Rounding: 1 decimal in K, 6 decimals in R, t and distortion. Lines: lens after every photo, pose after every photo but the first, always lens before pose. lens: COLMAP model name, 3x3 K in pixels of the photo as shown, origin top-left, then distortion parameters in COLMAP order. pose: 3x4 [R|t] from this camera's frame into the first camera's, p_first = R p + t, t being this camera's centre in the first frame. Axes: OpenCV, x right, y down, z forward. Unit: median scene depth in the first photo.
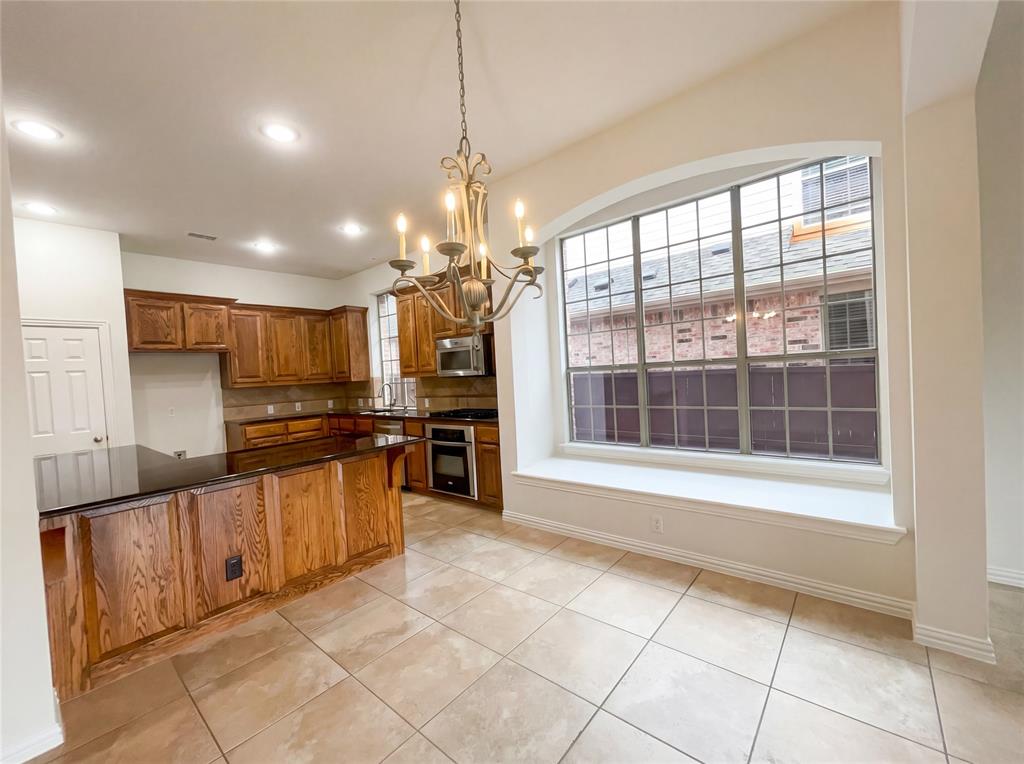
lens RADIAL K [[414.8, 0, 512.0], [0, 414.8, 382.0], [0, 0, 1]] dist [-0.001044, 0.000039]
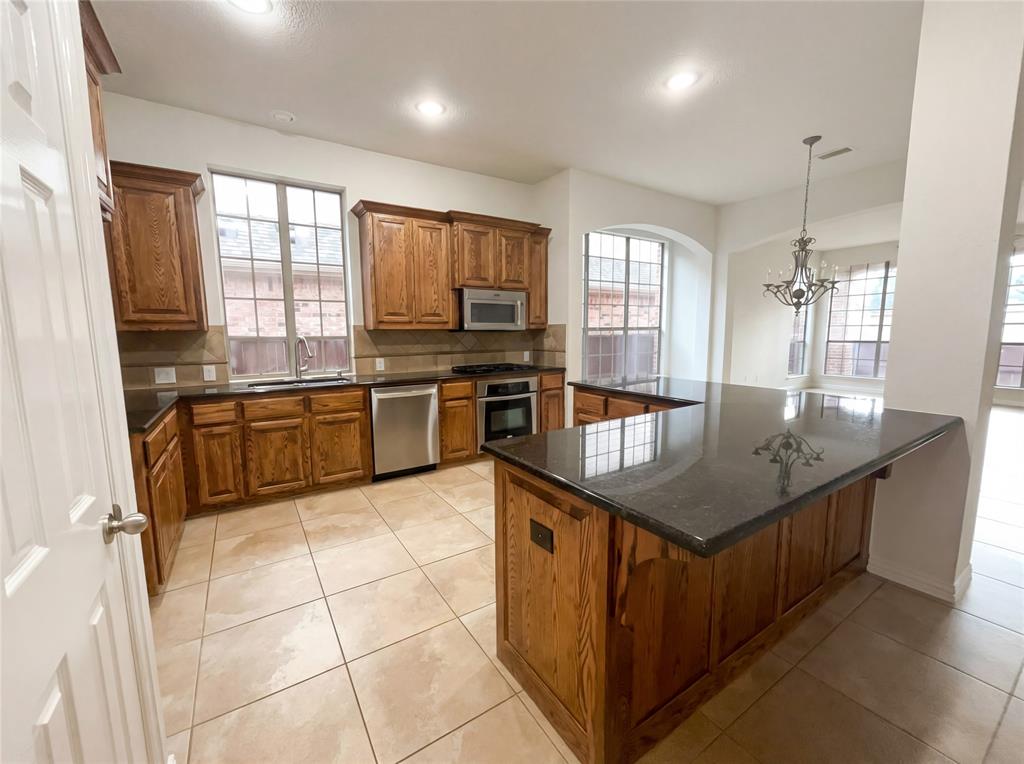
lens RADIAL K [[414.8, 0, 512.0], [0, 414.8, 382.0], [0, 0, 1]] dist [-0.001044, 0.000039]
pose [[0.285051, -0.066571, 0.956198, -1.093518], [0.018126, 0.997781, 0.064062, 0.050532], [-0.958341, -0.000929, 0.285625, 0.728569]]
